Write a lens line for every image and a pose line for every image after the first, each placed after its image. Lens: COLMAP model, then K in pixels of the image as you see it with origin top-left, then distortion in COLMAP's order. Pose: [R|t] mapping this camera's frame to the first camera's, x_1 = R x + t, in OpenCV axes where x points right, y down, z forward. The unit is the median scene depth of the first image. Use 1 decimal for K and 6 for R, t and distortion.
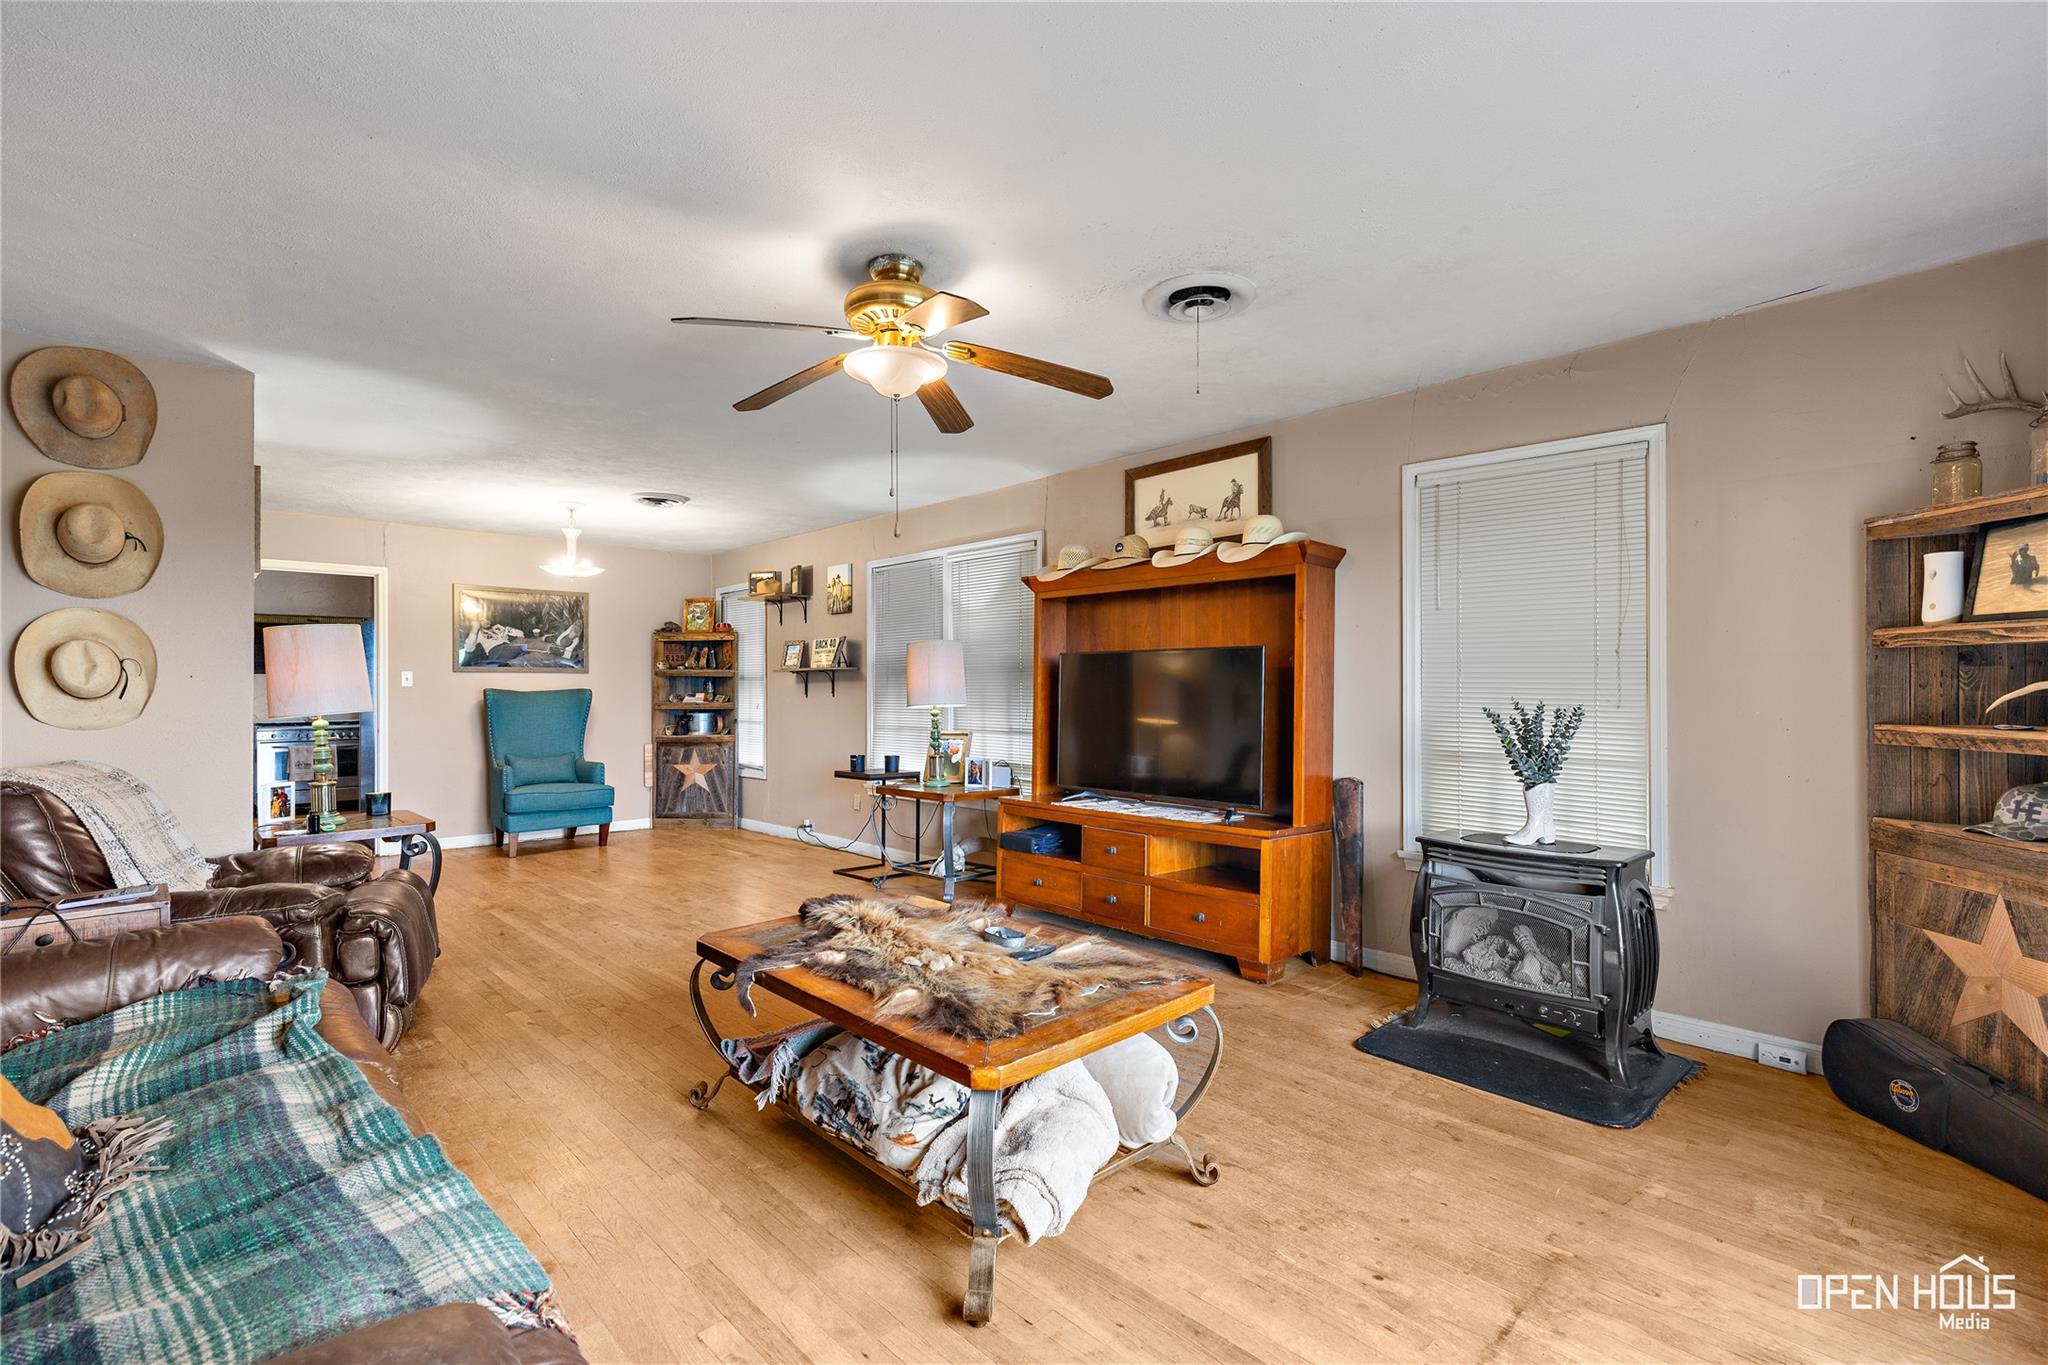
lens RADIAL K [[927.8, 0, 1038.1], [0, 927.8, 683.3], [0, 0, 1]] dist [0.007577, -0.000162]
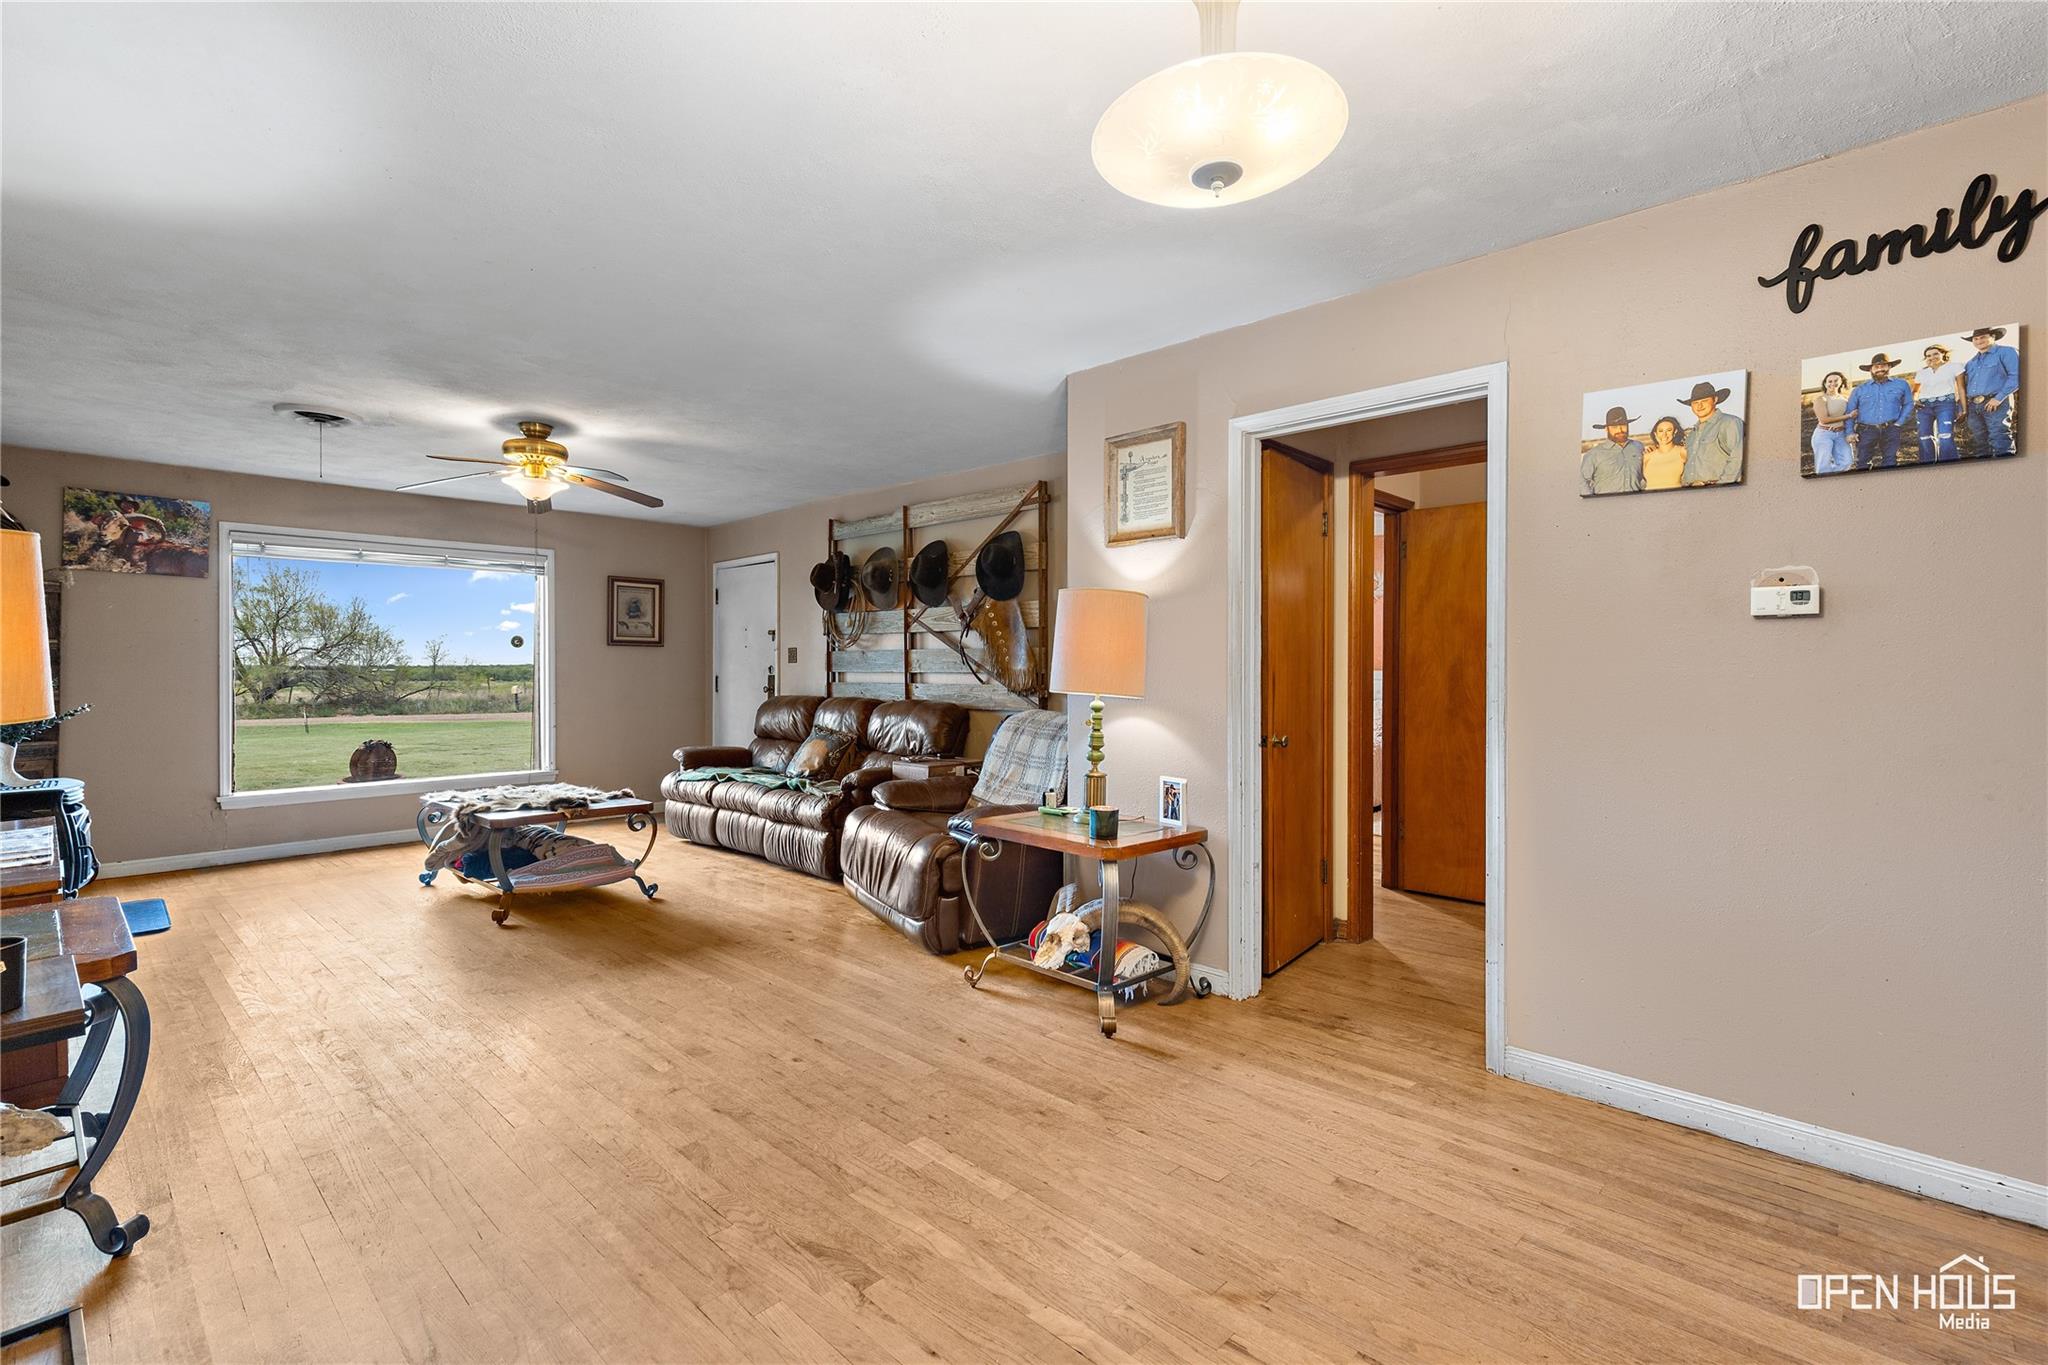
lens RADIAL K [[919.4, 0, 1030.3], [0, 919.4, 670.4], [0, 0, 1]] dist [0.001912, -0.000085]
pose [[-0.999007, 0.005006, -0.044264, -0.360720], [0.005127, 0.999983, -0.002637, 0.007090], [0.044250, -0.002861, -0.999016, 0.994271]]
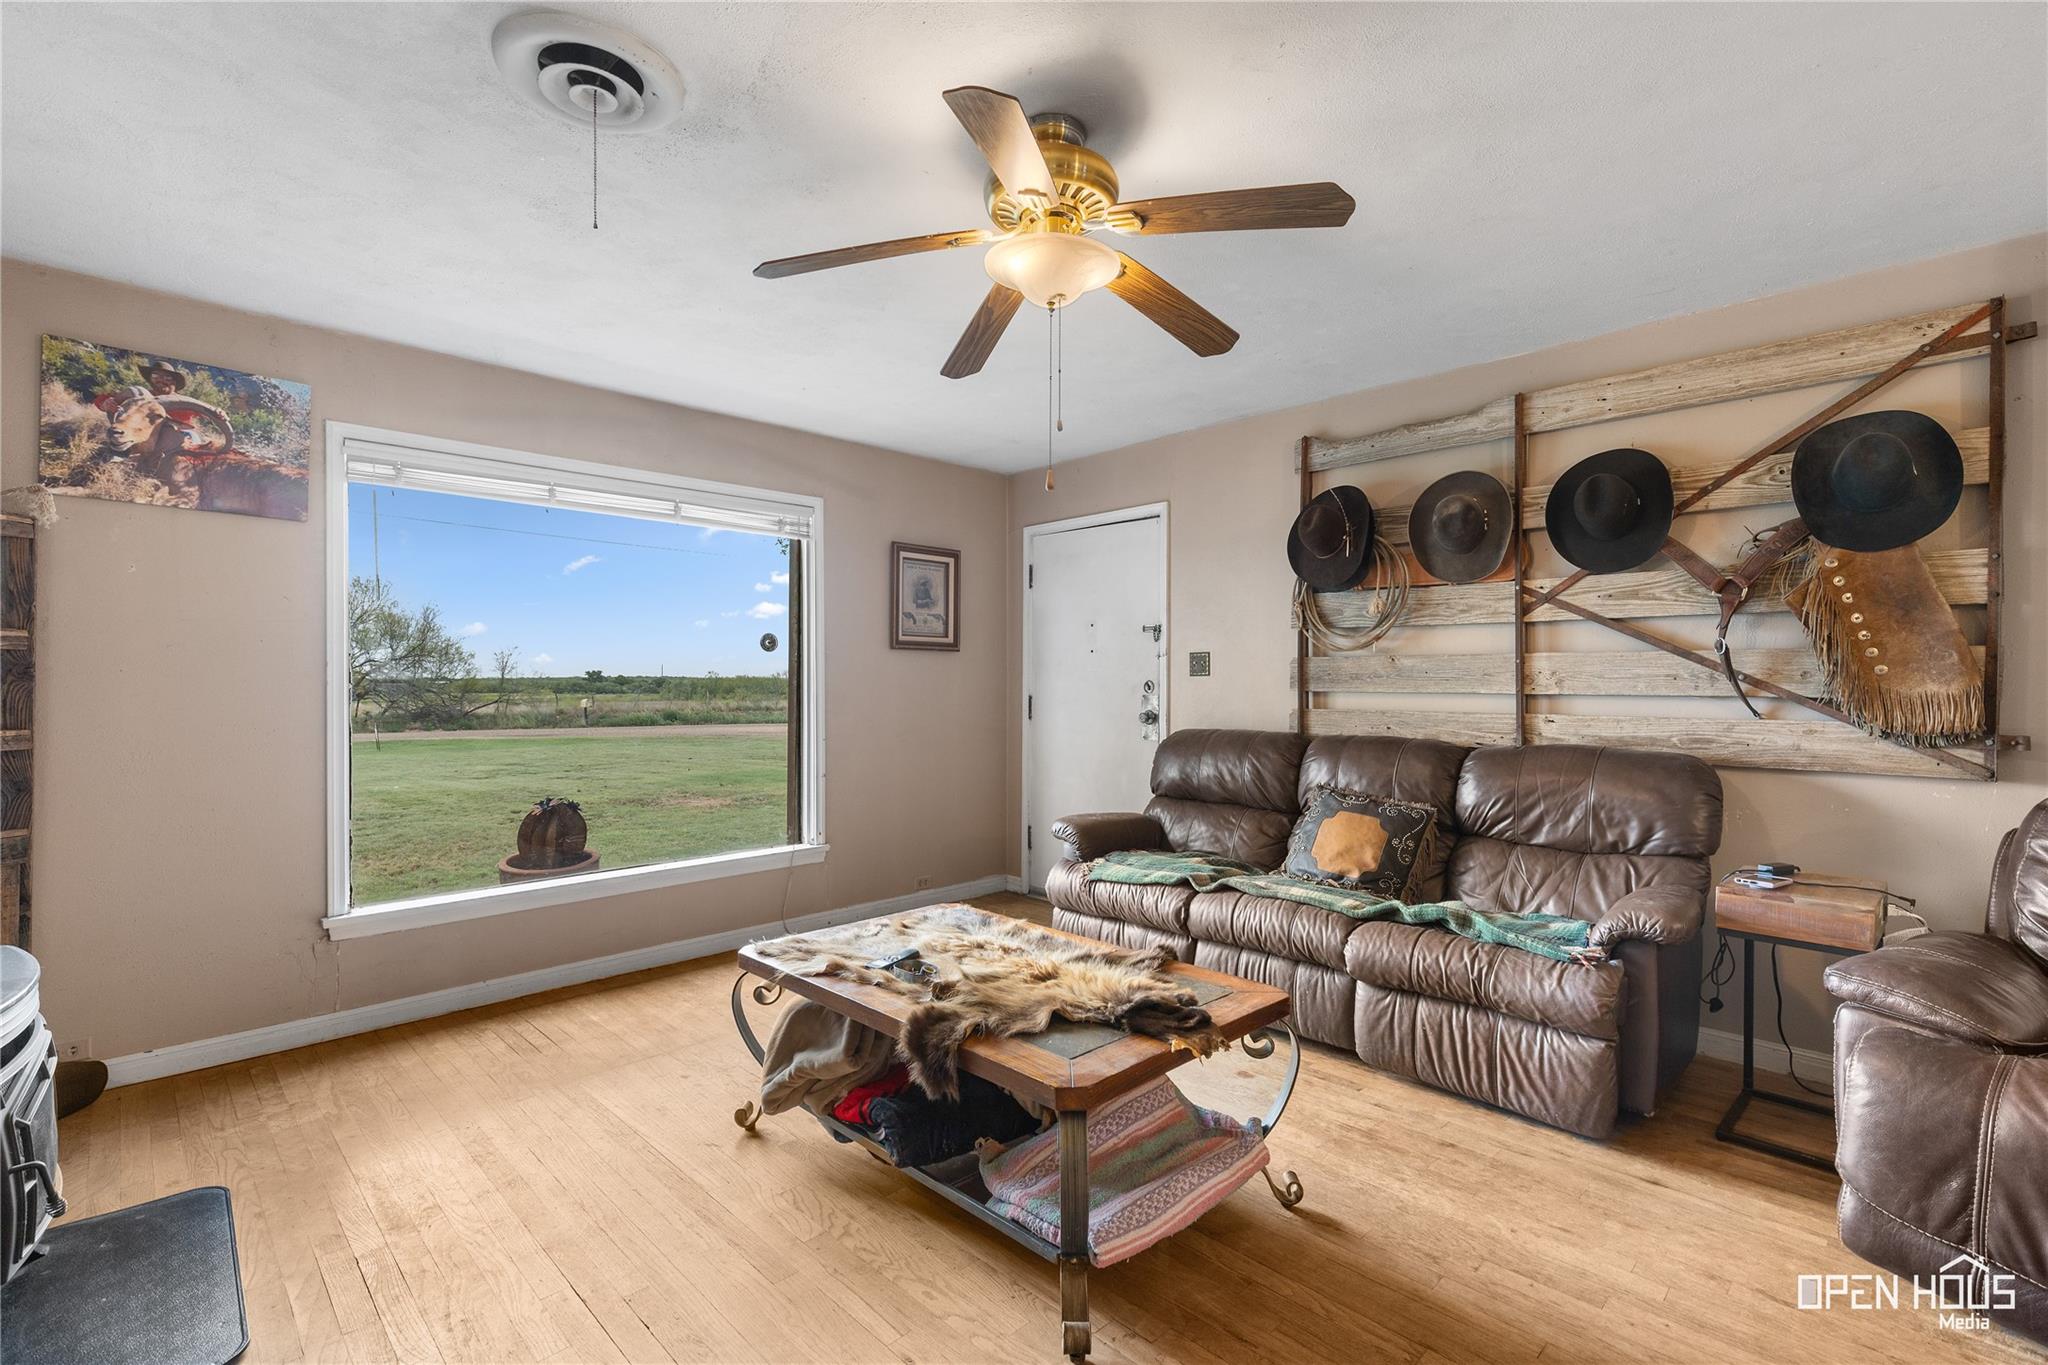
lens RADIAL K [[927.8, 0, 1038.1], [0, 927.8, 683.3], [0, 0, 1]] dist [0.007577, -0.000162]
pose [[-0.999986, 0.003311, -0.004220, -0.050819], [0.003323, 0.999991, -0.002767, 0.001379], [0.004211, -0.002781, -0.999987, 0.634957]]
